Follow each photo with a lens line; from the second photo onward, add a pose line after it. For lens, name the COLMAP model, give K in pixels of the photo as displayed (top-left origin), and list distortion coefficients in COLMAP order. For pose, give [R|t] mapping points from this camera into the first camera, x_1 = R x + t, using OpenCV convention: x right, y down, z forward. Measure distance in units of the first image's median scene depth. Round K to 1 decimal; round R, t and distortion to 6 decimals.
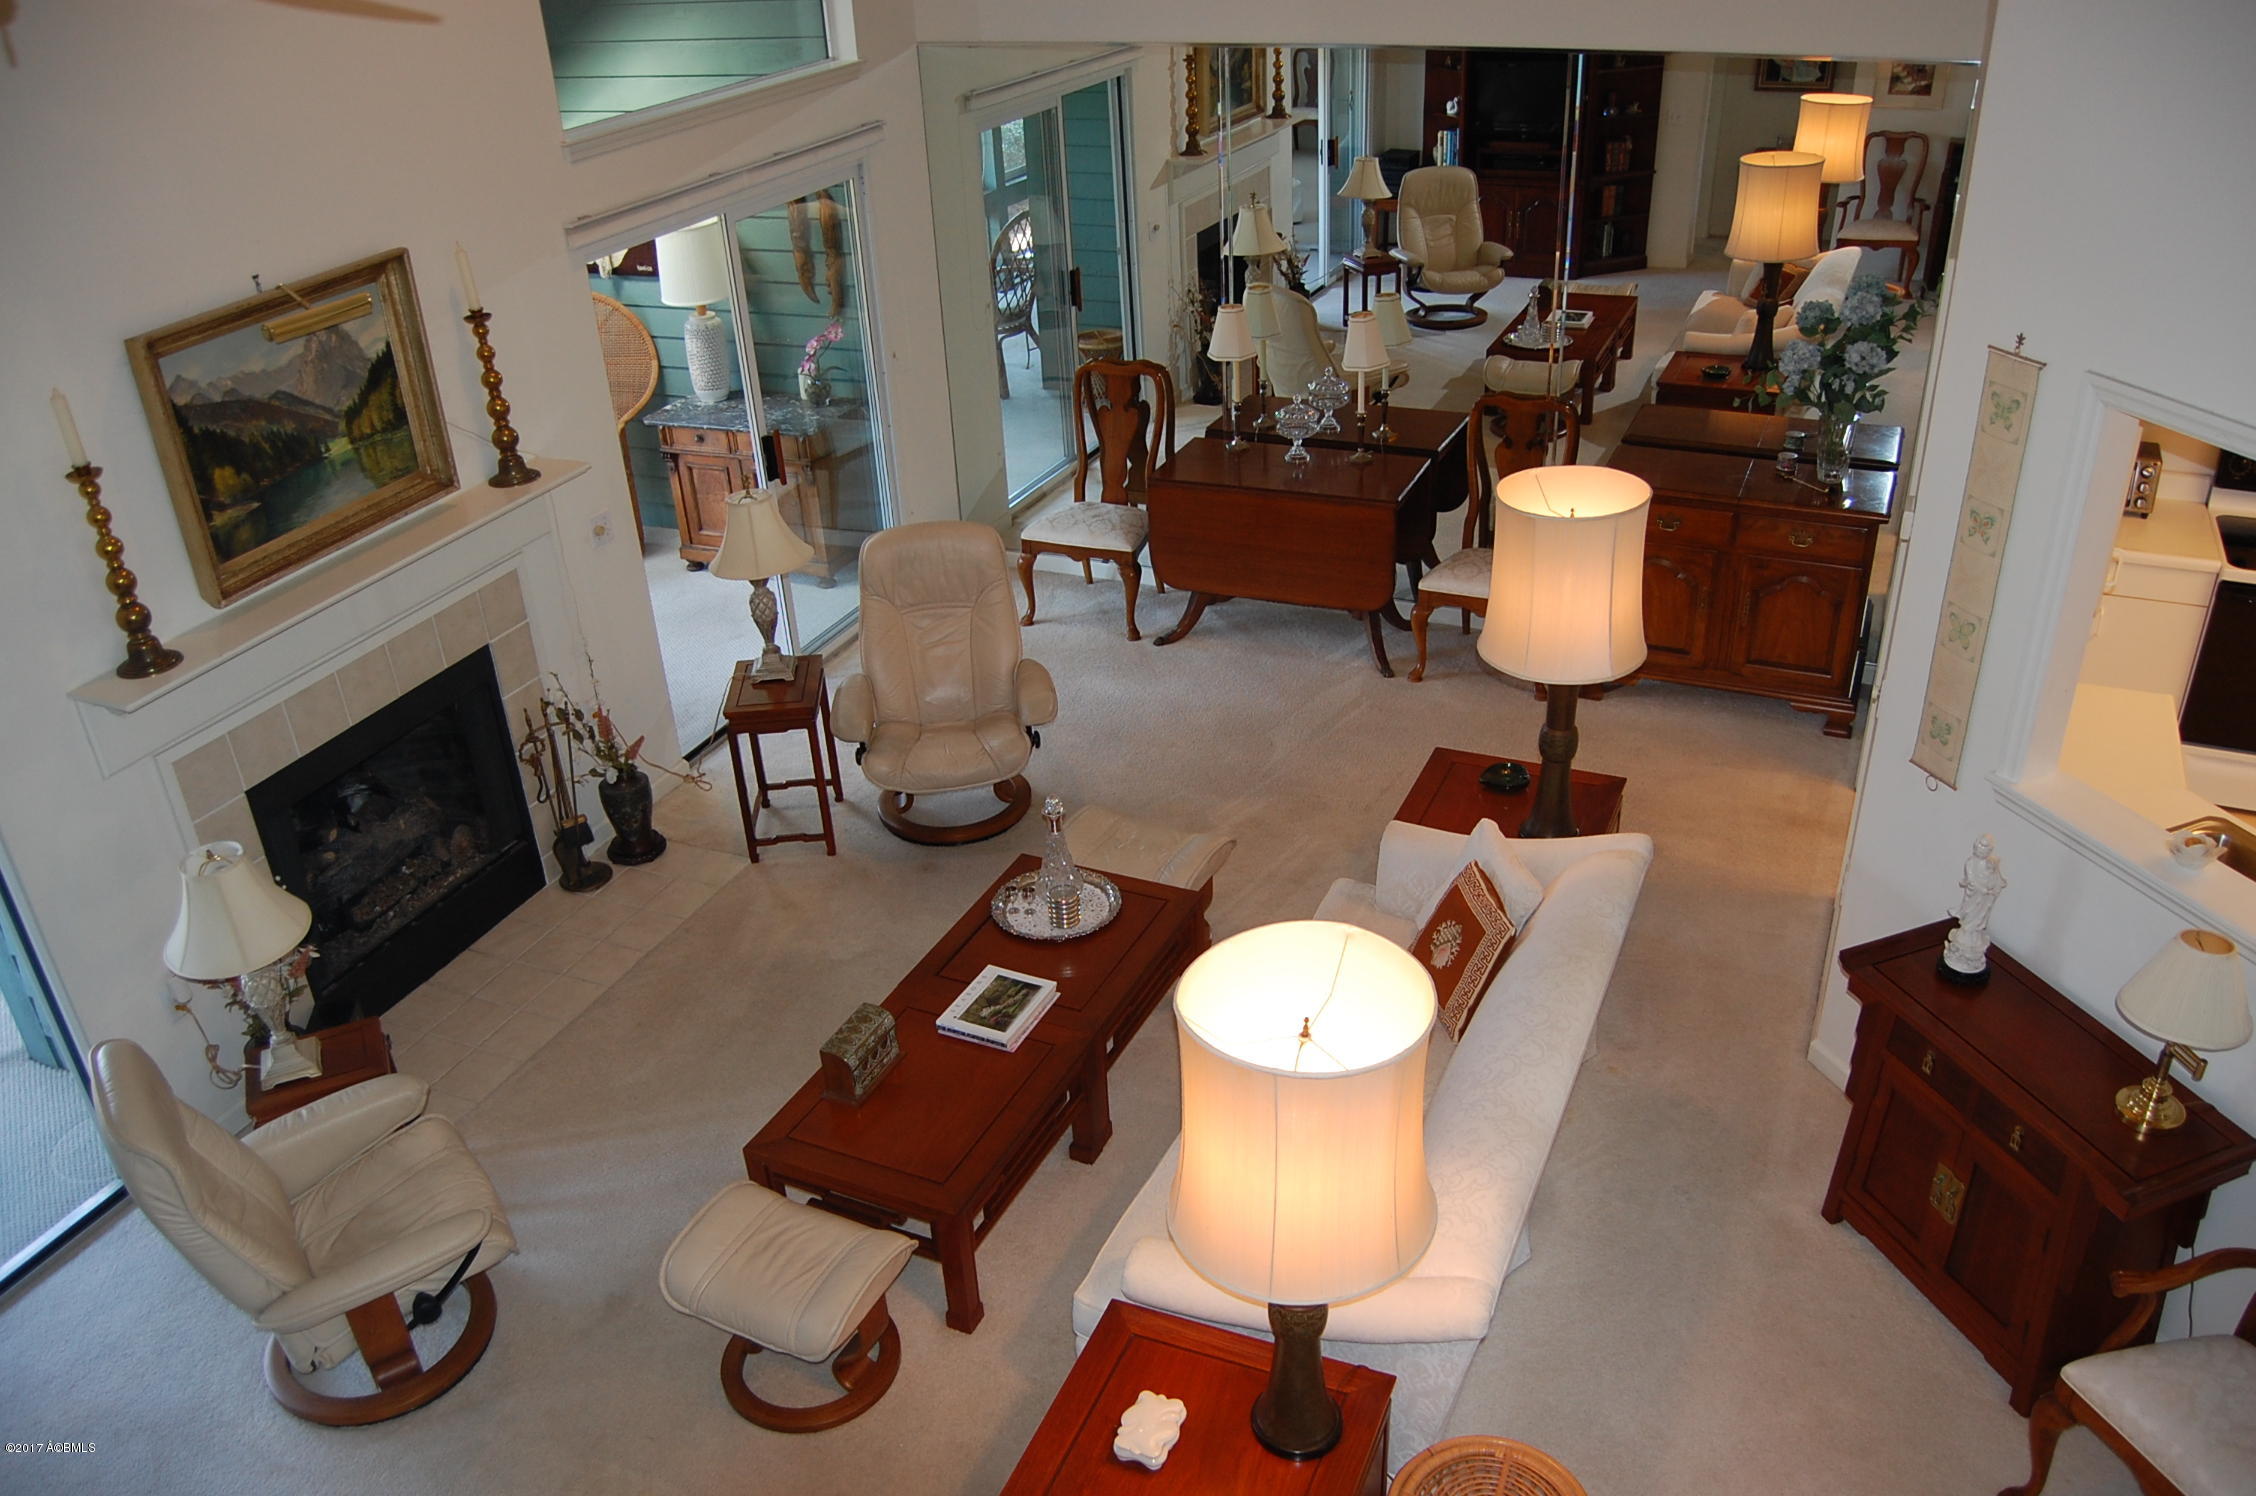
lens RADIAL K [[1766.2, 0, 1136.3], [0, 1766.2, 792.0], [0, 0, 1]] dist [-0.100857, 0.047628]
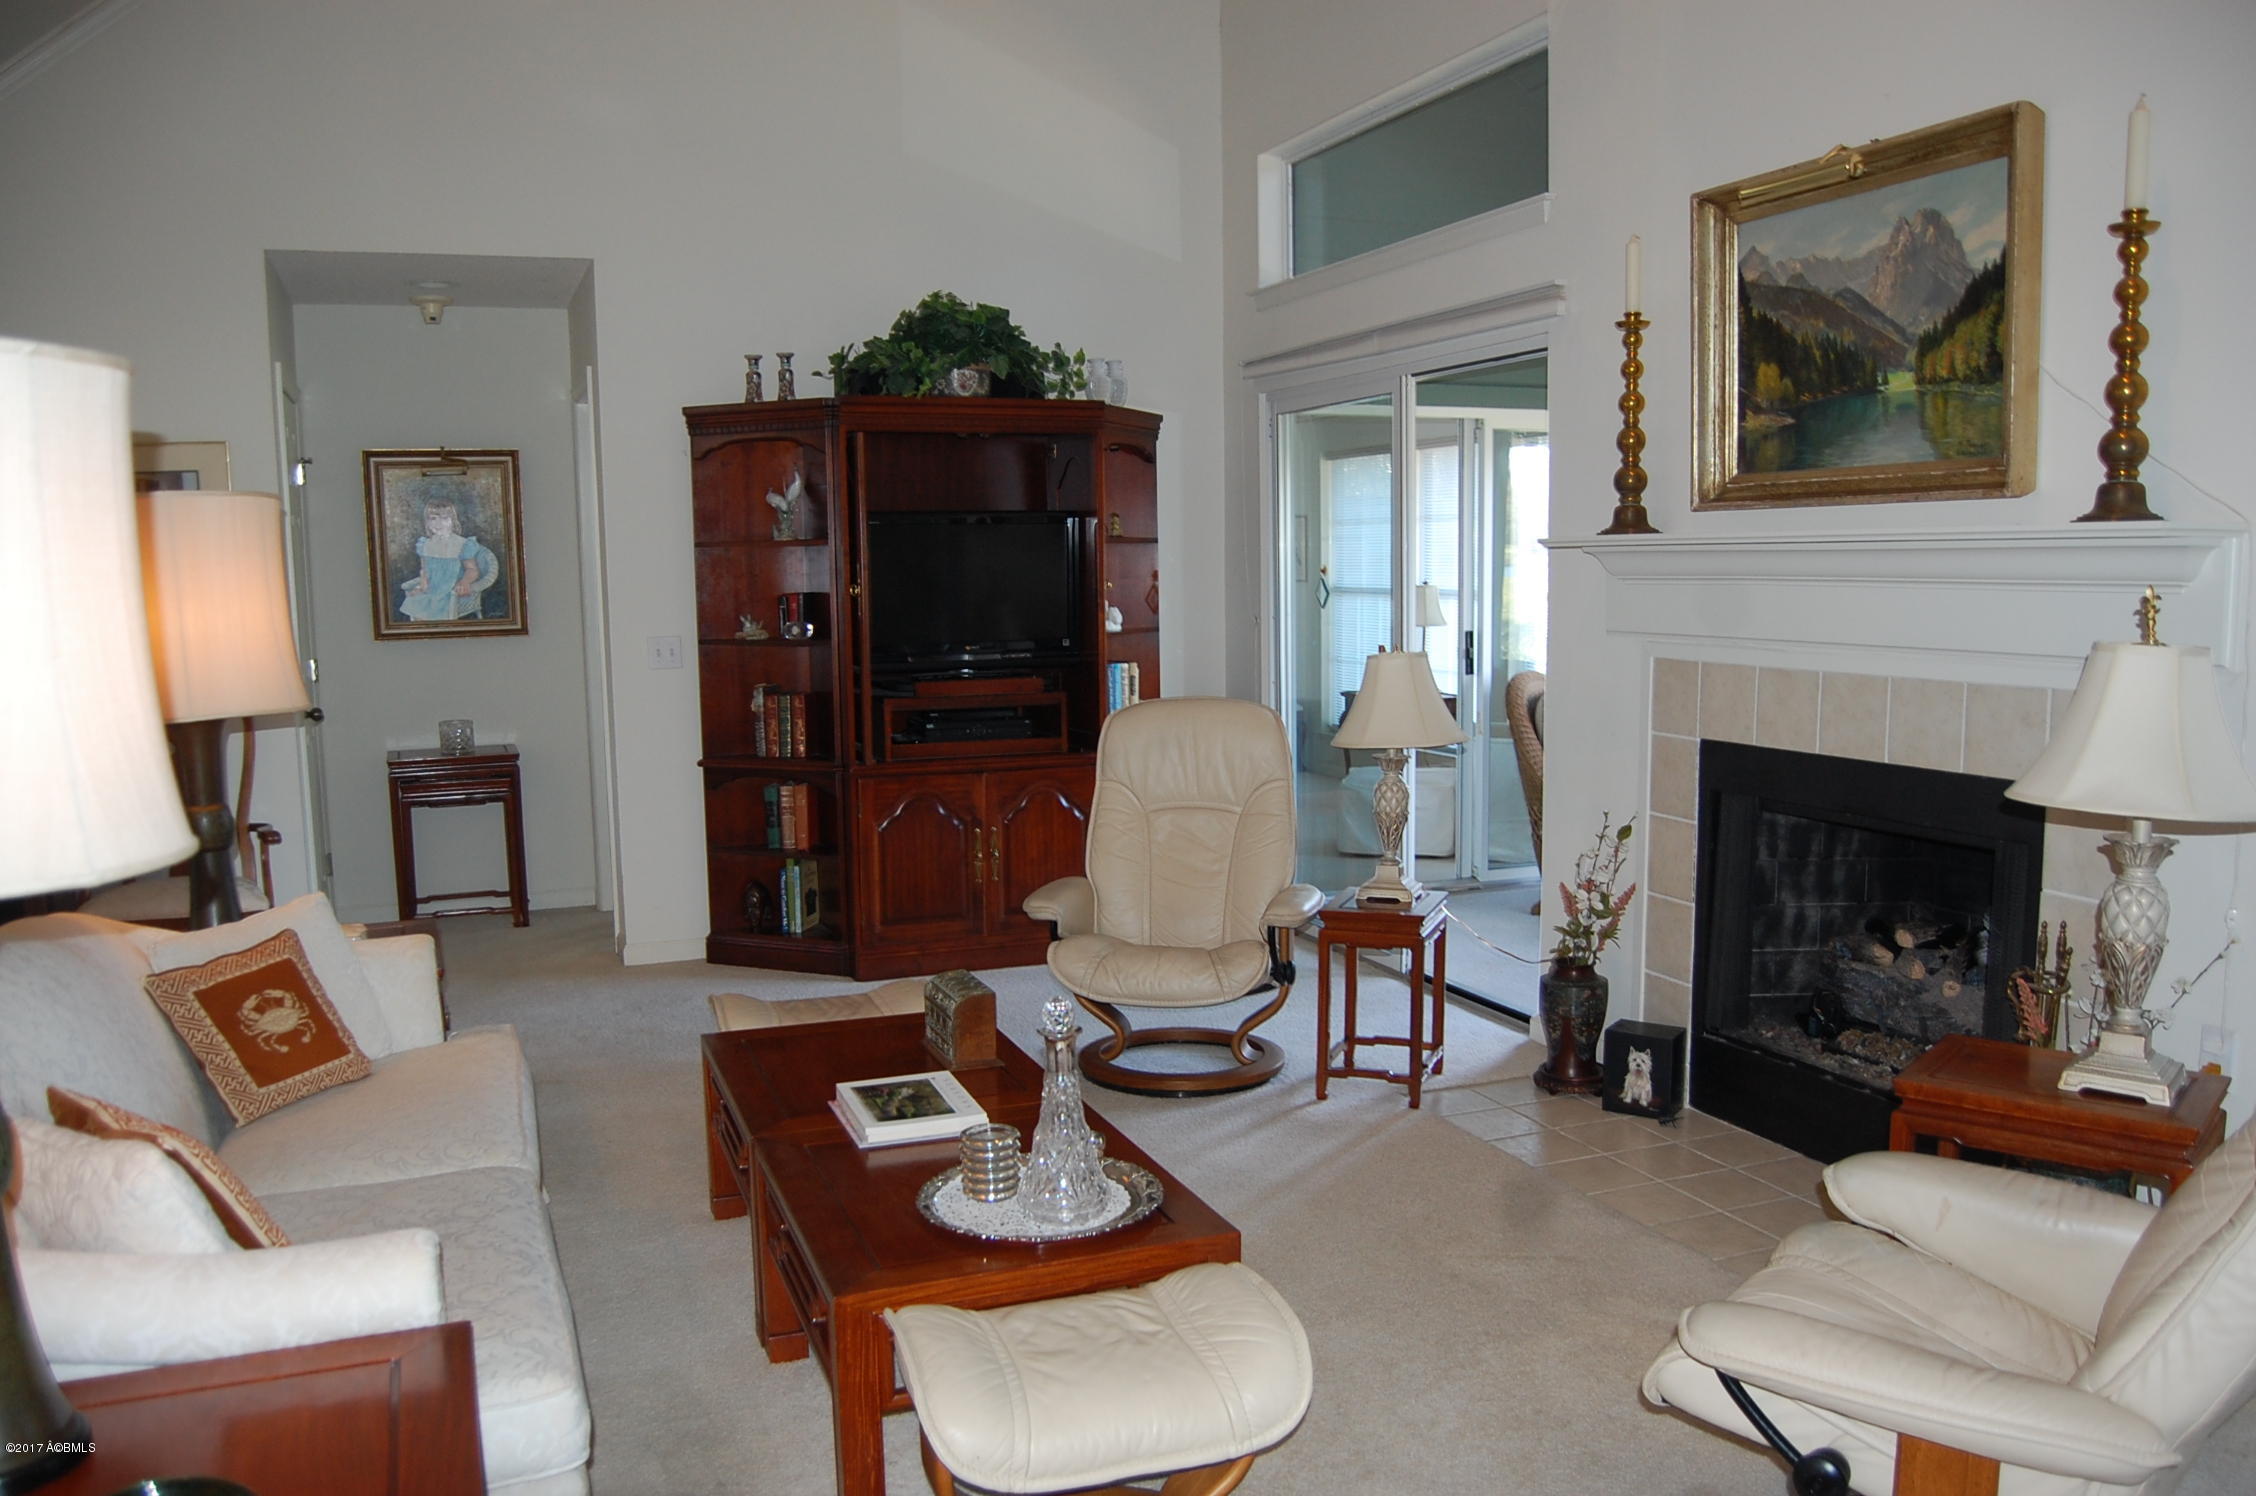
lens RADIAL K [[1766.2, 0, 1136.3], [0, 1766.2, 792.0], [0, 0, 1]] dist [-0.100857, 0.047628]
pose [[-0.705603, 0.151667, -0.692186, 0.297554], [-0.307594, 0.814440, 0.492010, -0.323596], [0.638365, 0.560076, -0.528019, 1.296595]]
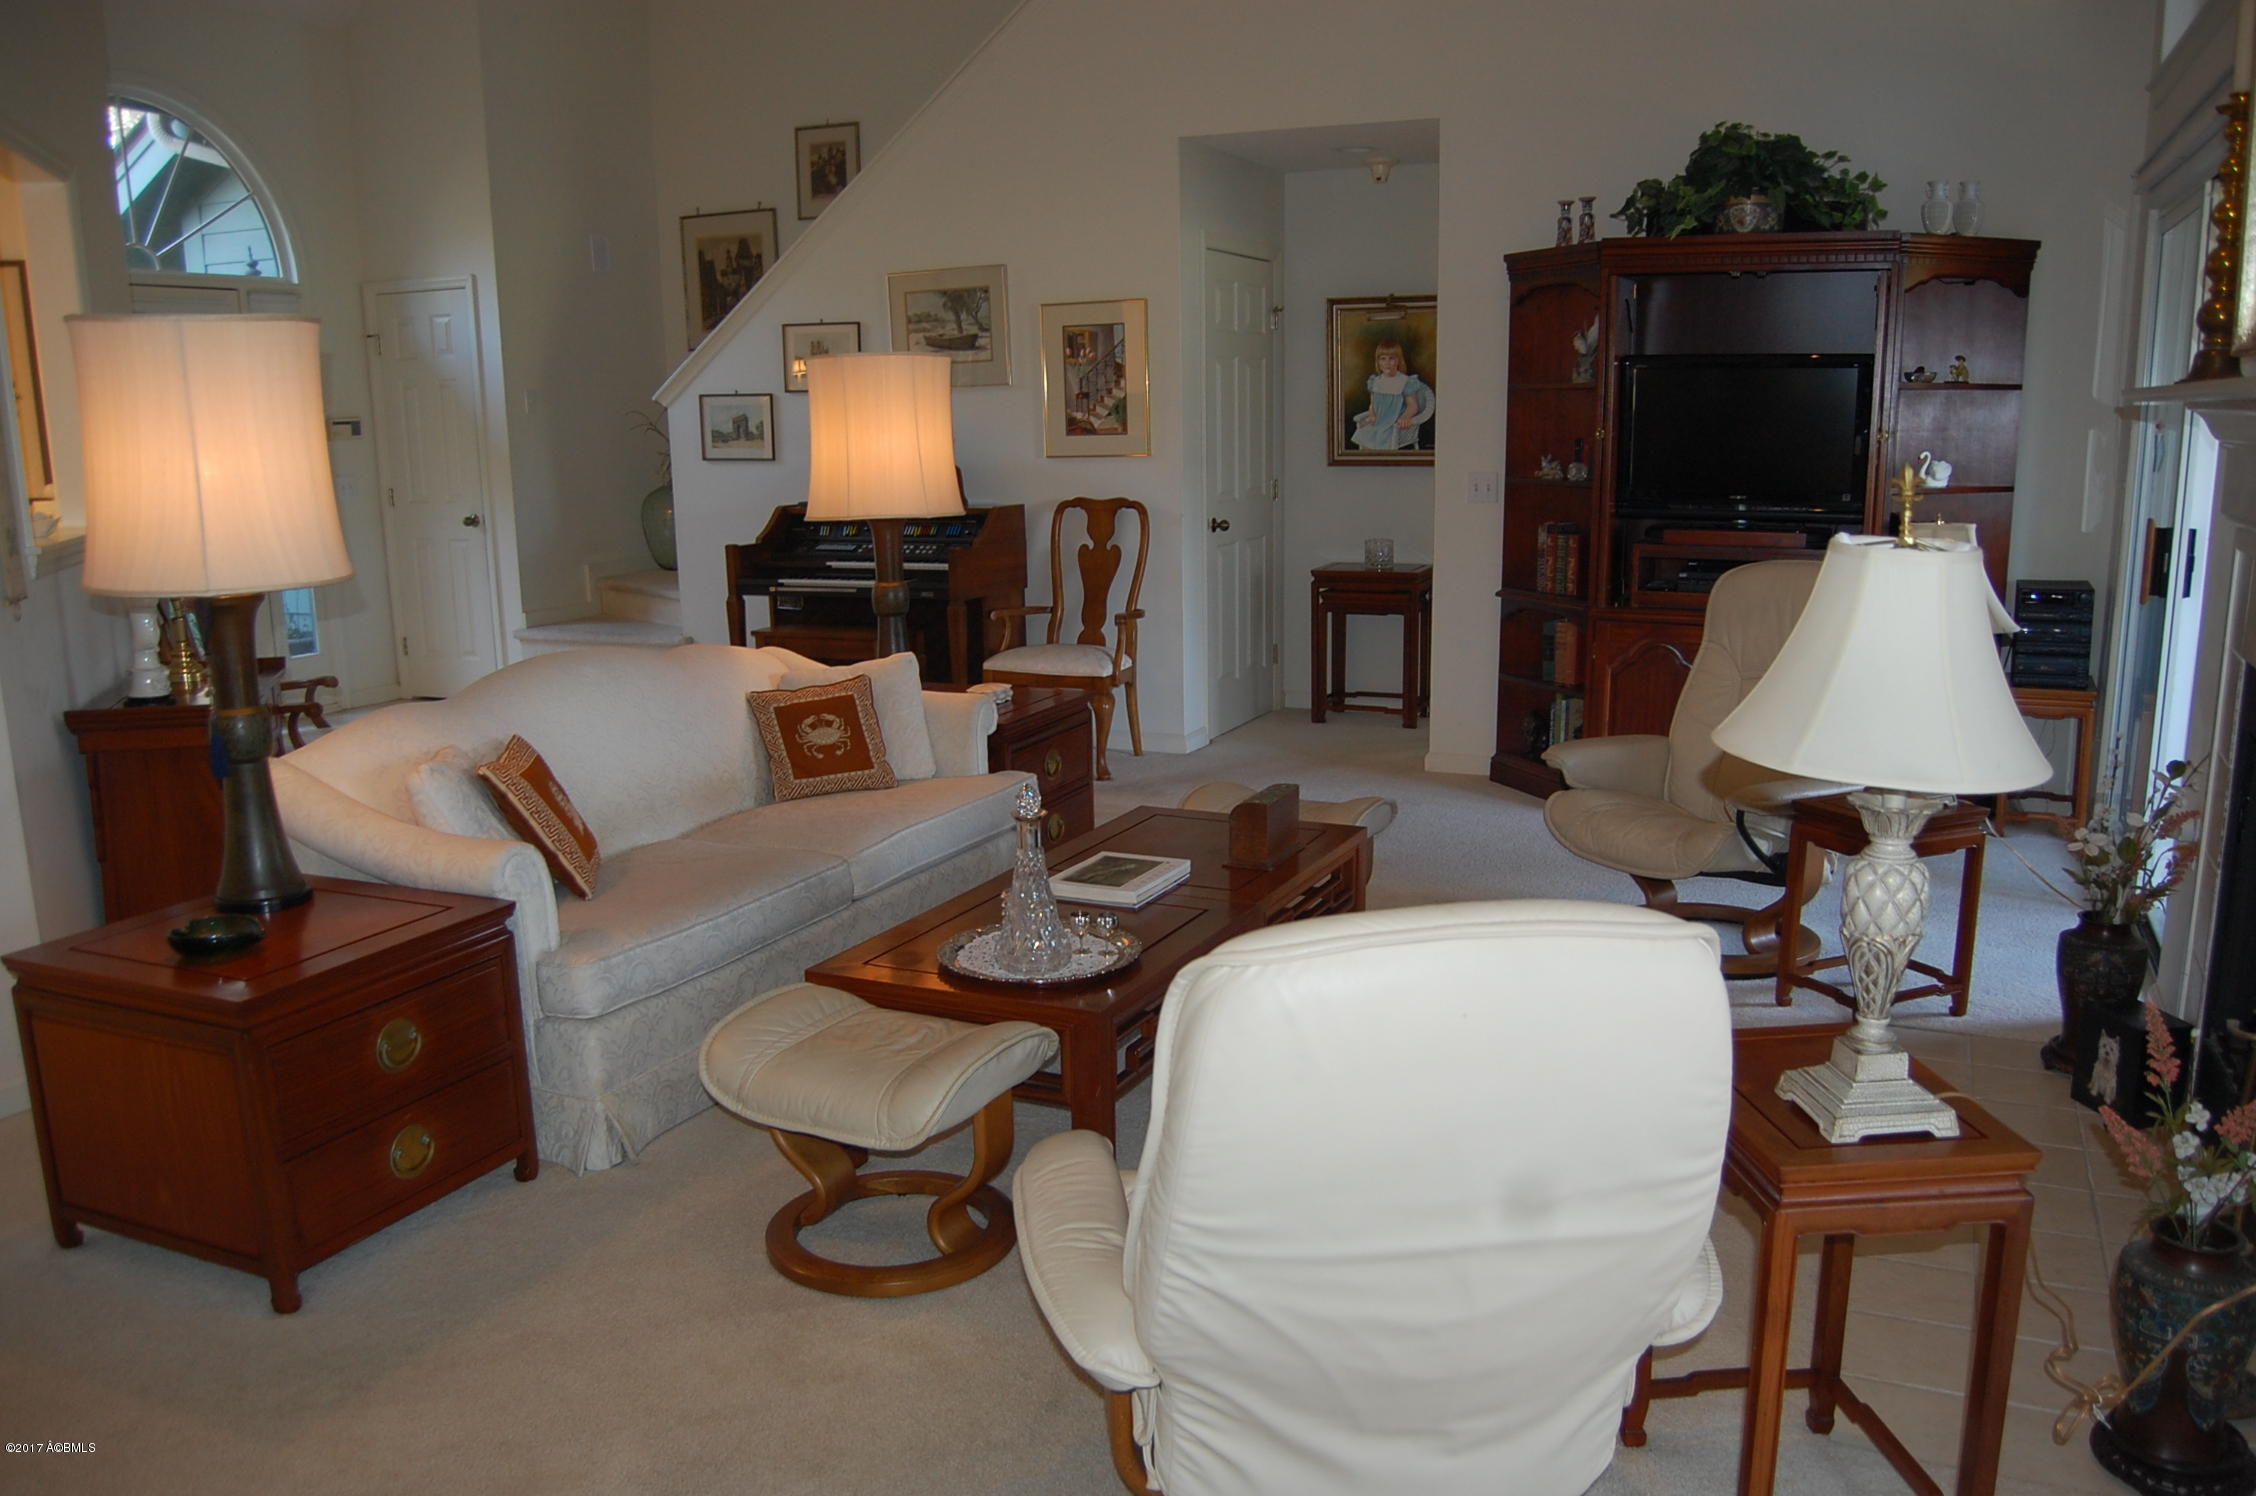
lens RADIAL K [[1756.3, 0, 1130.8], [0, 1756.3, 791.3], [0, 0, 1]] dist [-0.076229, 0.014555]
pose [[-0.997858, 0.057694, 0.030833, -0.107460], [0.063466, 0.739613, 0.670033, -0.428926], [0.015853, 0.670555, -0.741690, 1.512982]]
